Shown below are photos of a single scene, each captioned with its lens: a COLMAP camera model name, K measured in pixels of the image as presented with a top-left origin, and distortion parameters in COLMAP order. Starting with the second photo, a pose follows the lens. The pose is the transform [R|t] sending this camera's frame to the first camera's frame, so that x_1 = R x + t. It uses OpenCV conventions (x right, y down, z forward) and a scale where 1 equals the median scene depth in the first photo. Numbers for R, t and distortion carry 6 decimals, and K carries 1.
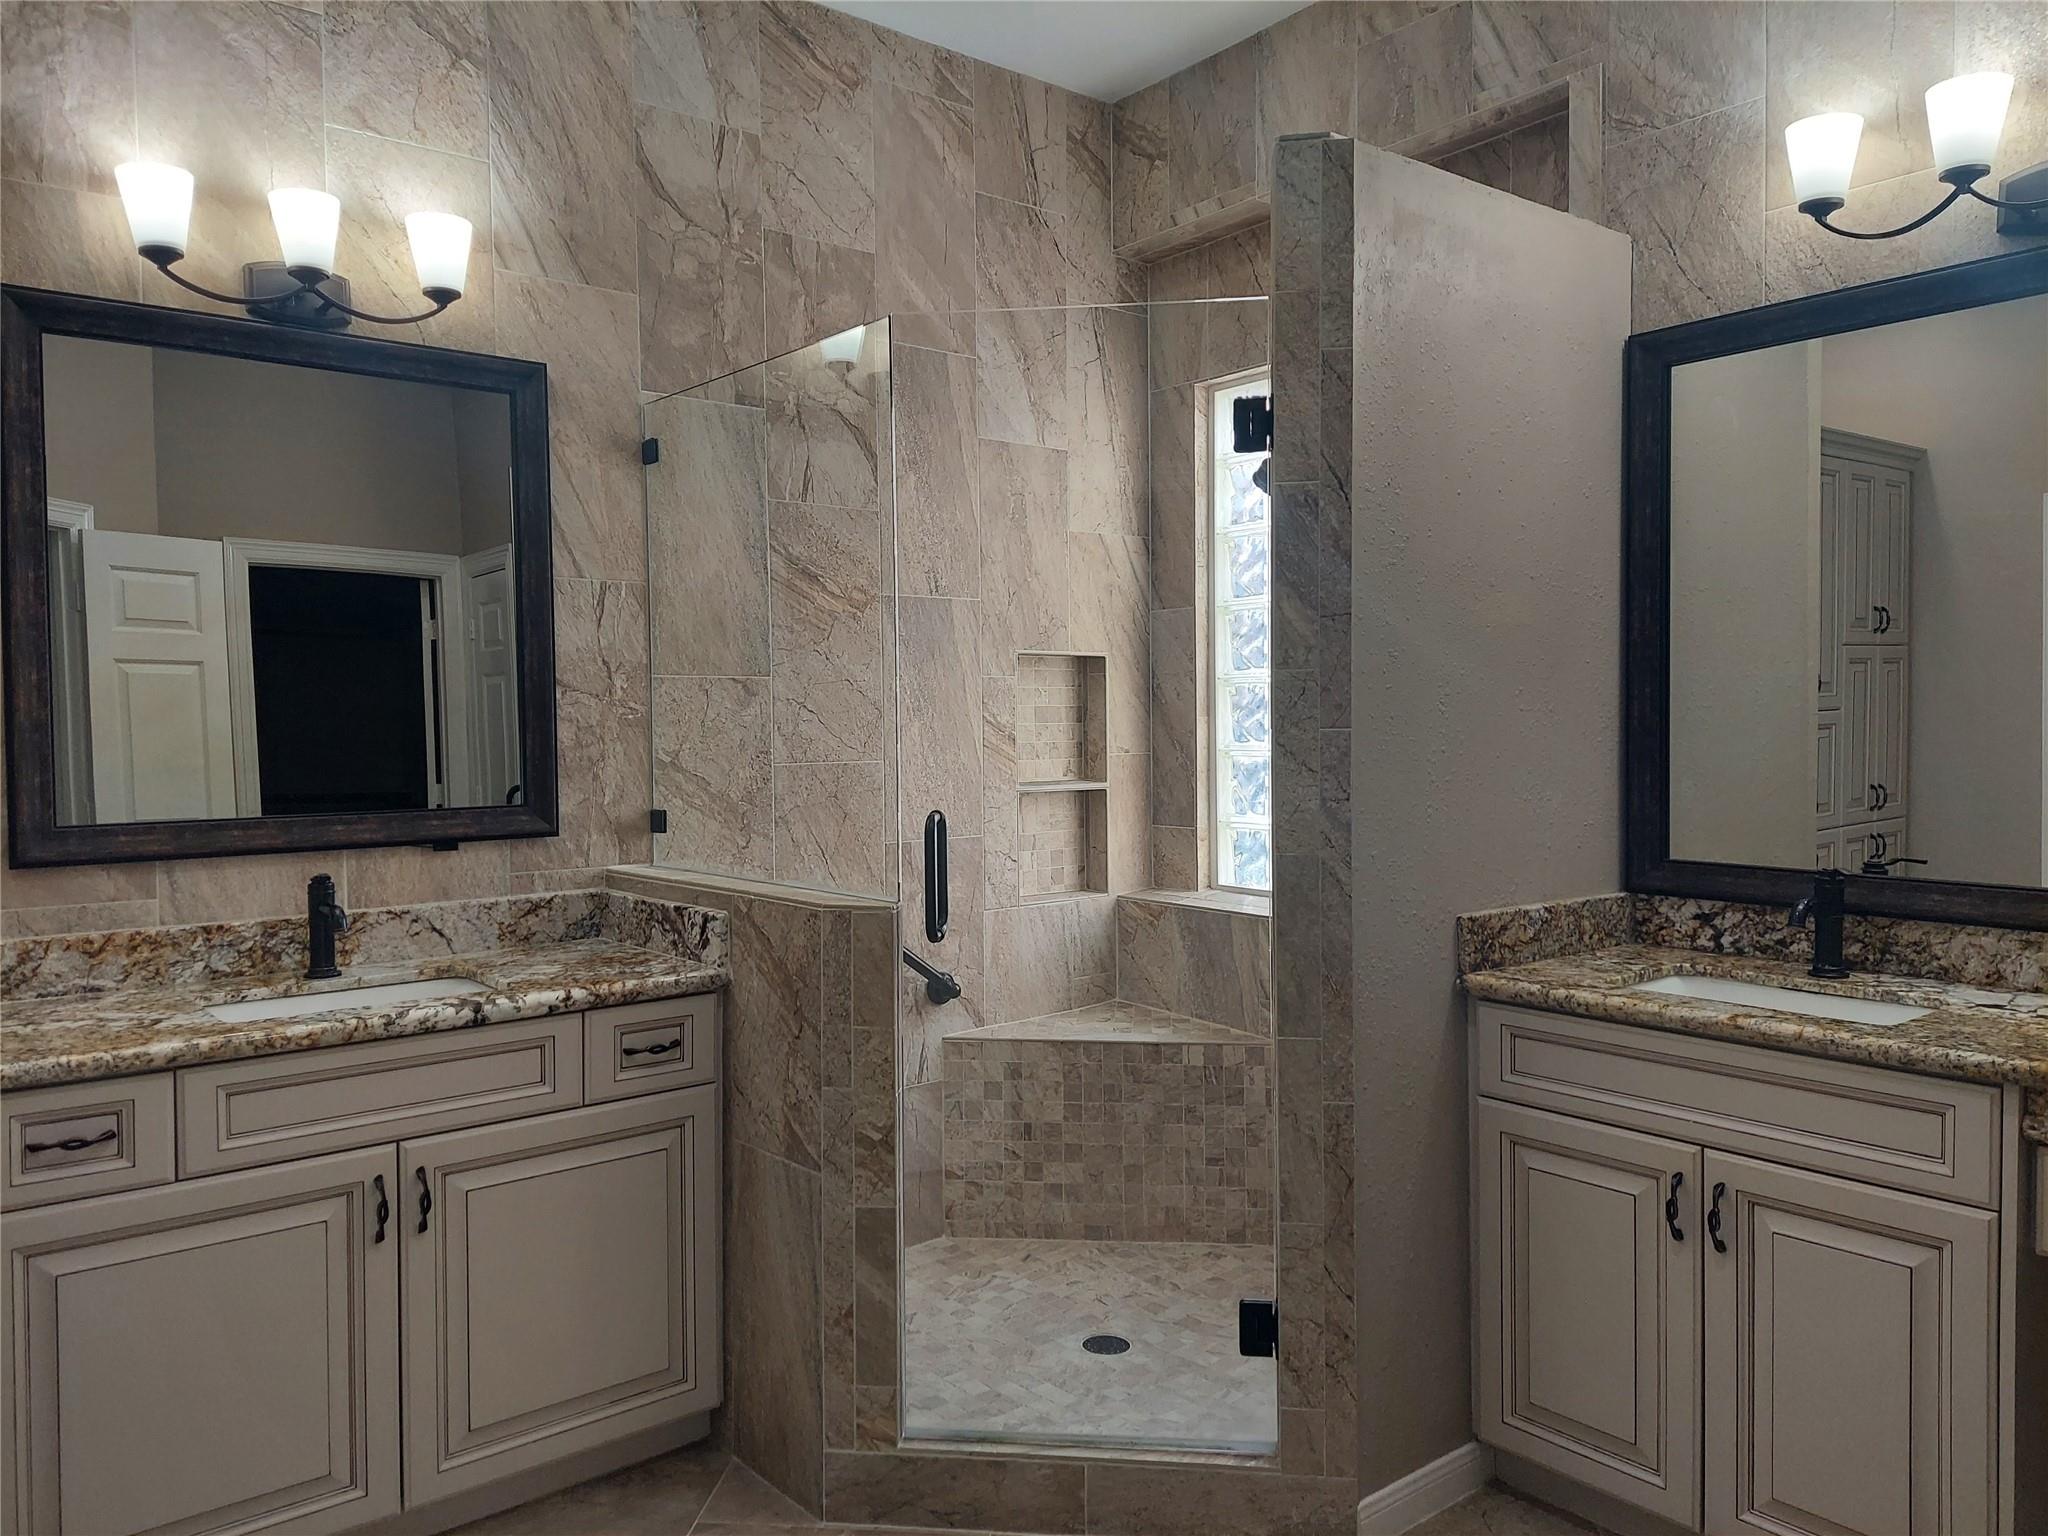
lens RADIAL K [[1477.8, 0, 1010.1], [0, 1477.8, 765.6], [0, 0, 1]] dist [0.070602, -0.065261]
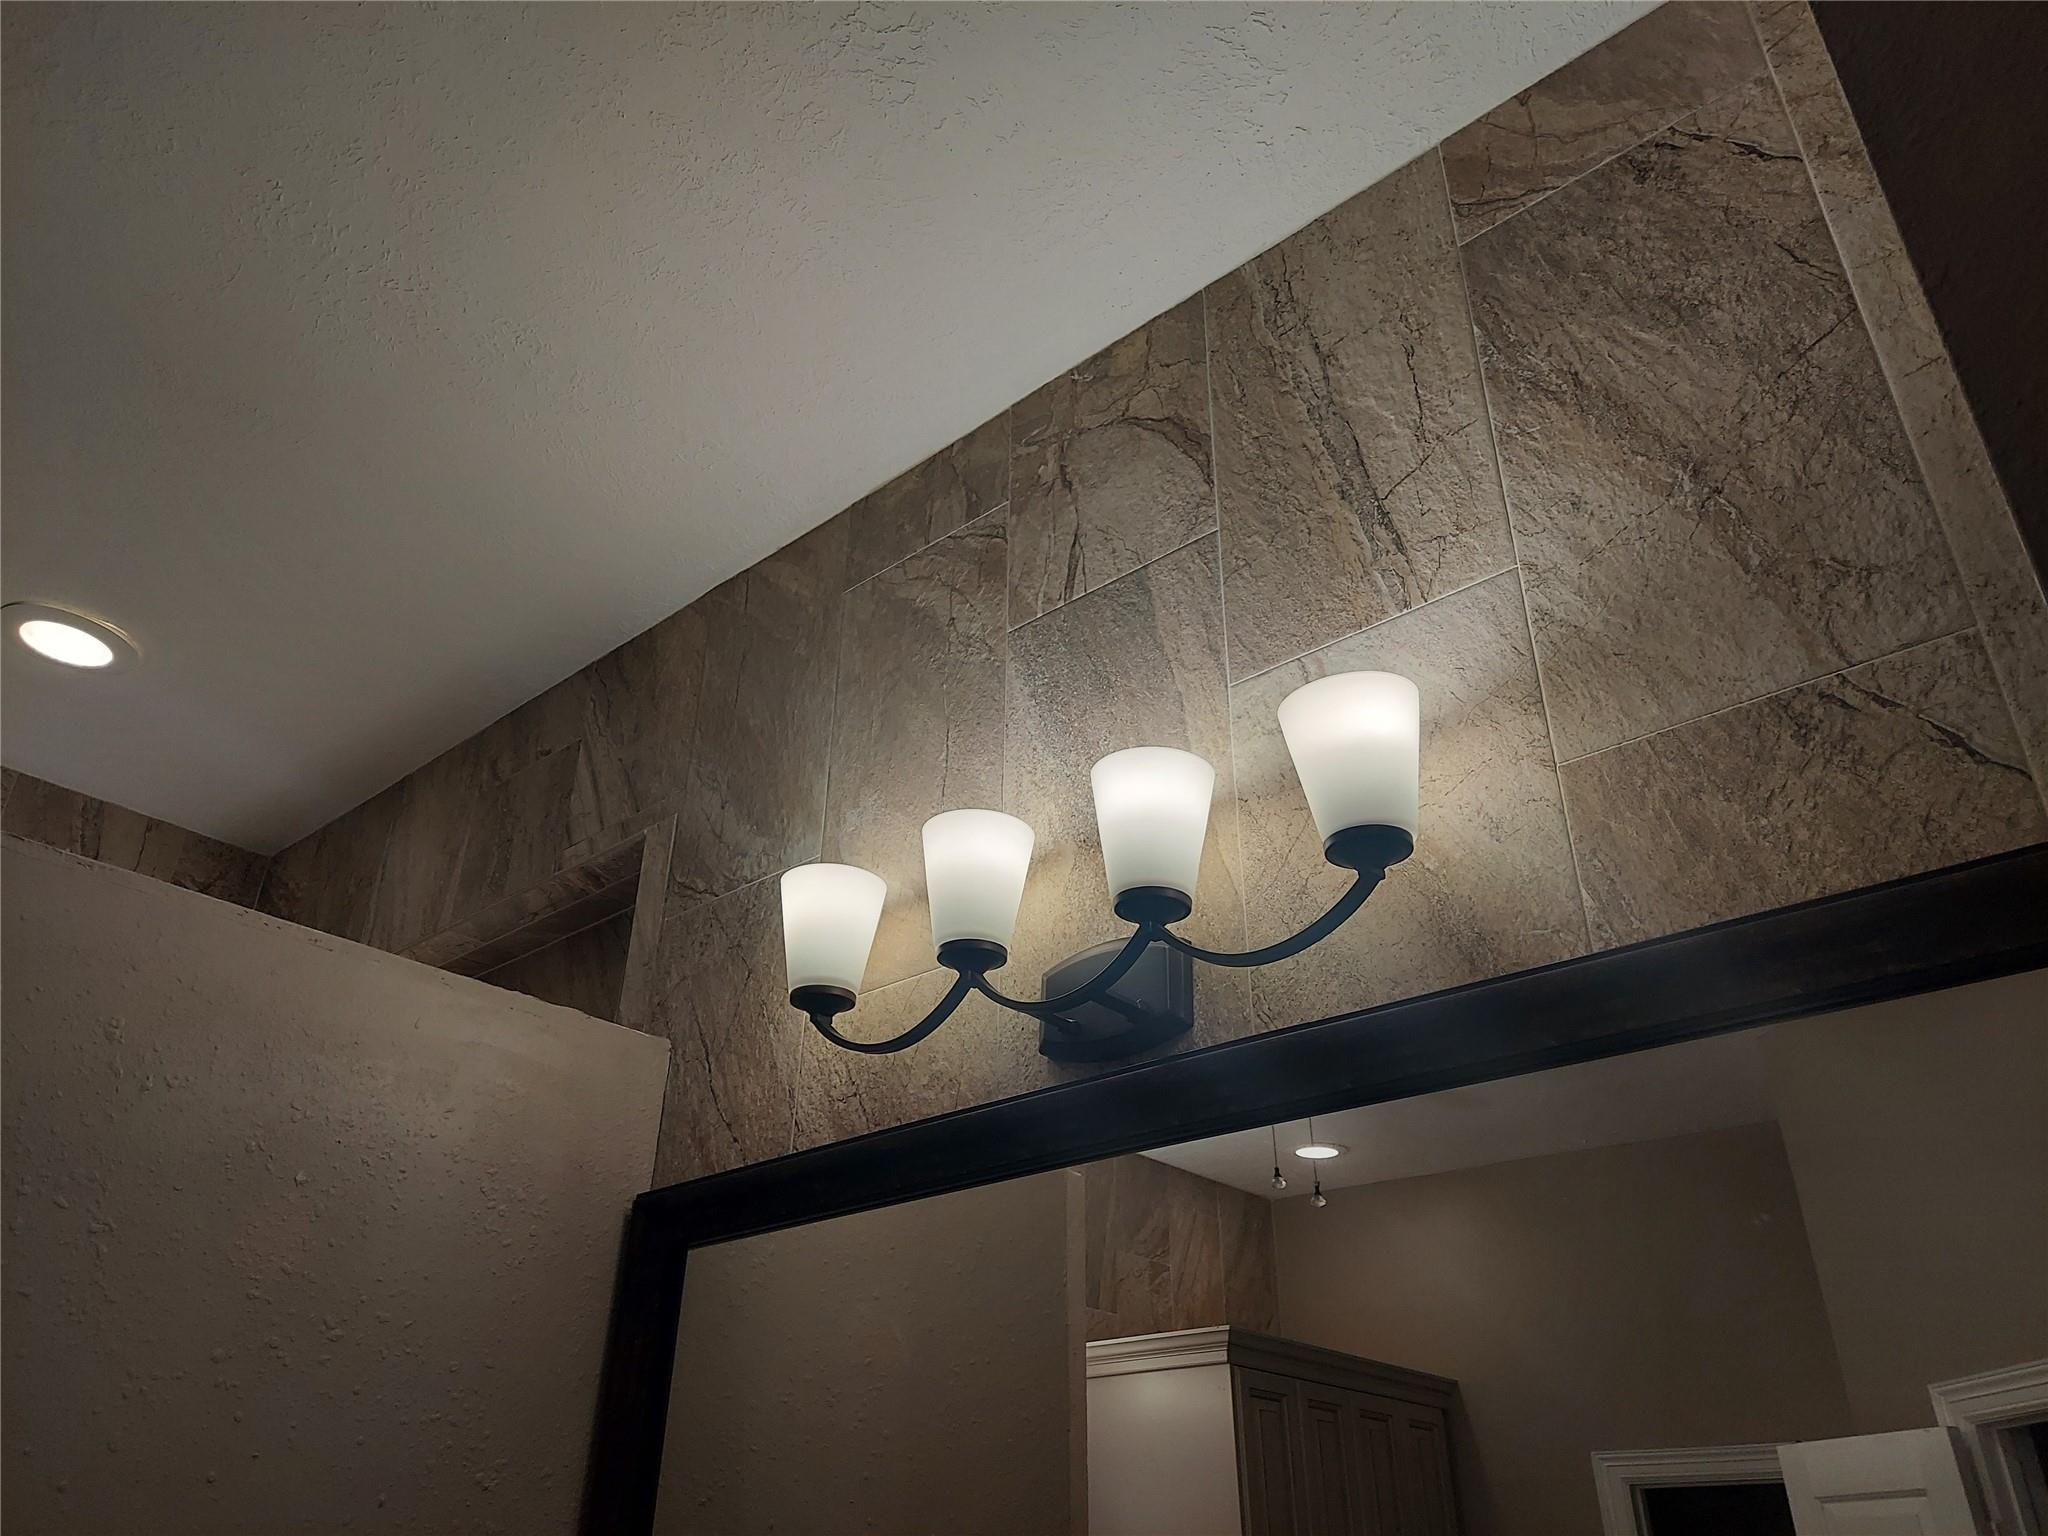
lens RADIAL K [[1477.8, 0, 1024.1], [0, 1477.8, 794.7], [0, 0, 1]] dist [0.070602, -0.065261]
pose [[0.983352, 0.110408, 0.144321, 0.495199], [-0.020013, 0.855214, -0.517889, -0.122527], [-0.180604, 0.506379, 0.843186, 0.403873]]
